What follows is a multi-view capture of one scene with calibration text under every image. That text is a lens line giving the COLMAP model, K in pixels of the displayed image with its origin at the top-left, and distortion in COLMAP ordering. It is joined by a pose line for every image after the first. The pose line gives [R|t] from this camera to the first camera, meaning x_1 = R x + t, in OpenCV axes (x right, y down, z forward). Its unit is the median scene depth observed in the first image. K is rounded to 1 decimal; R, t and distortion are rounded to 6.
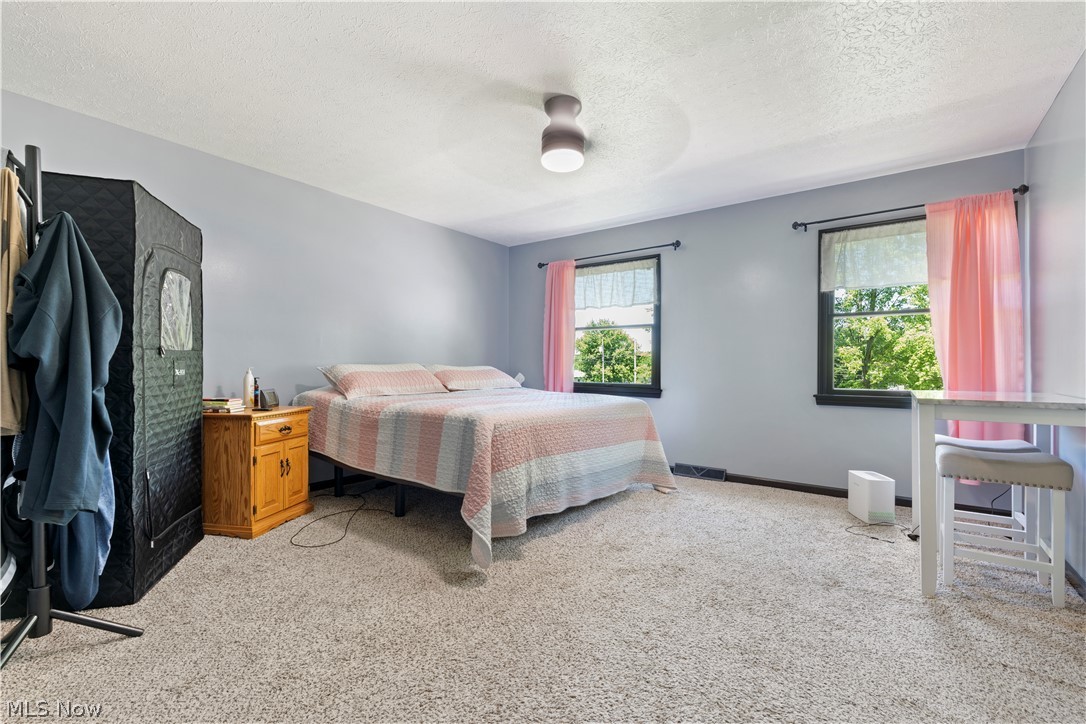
lens RADIAL K [[479.2, 0, 543.0], [0, 479.2, 362.0], [0, 0, 1]] dist [0.000276, 0.000681]
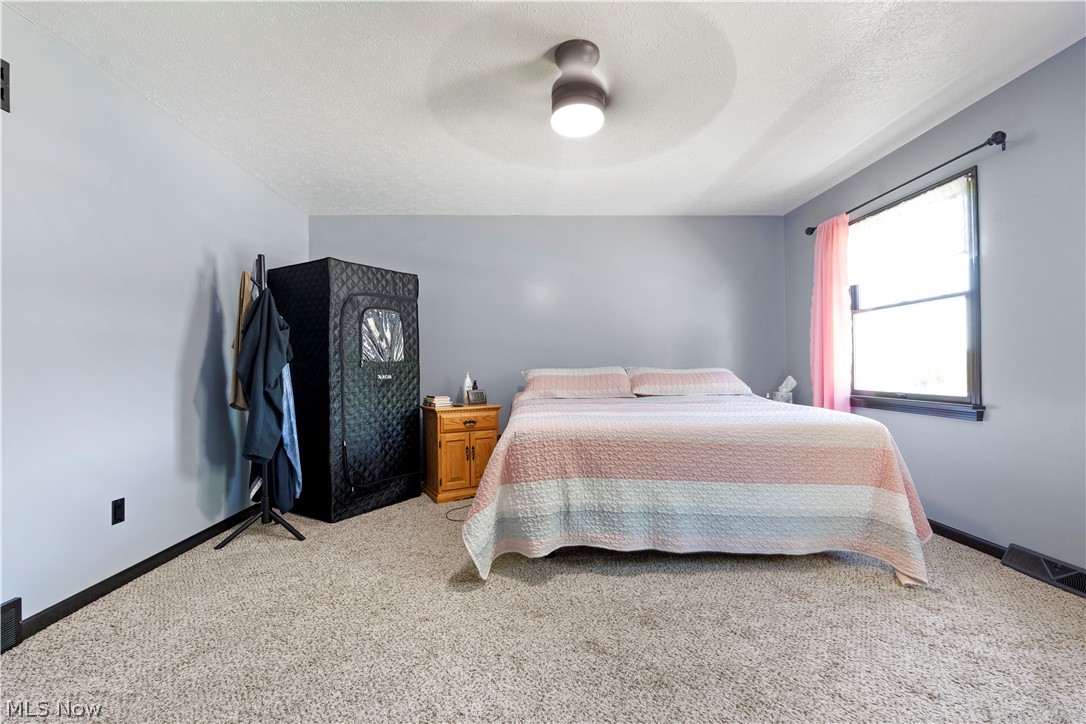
lens RADIAL K [[479.1, 0, 543.0], [0, 479.1, 362.0], [0, 0, 1]] dist [-0.002299, 0.000006]
pose [[0.620543, -0.023640, -0.783816, 0.593394], [0.020508, 0.999693, -0.013915, 0.005107], [0.783905, -0.007440, 0.620837, 0.403371]]
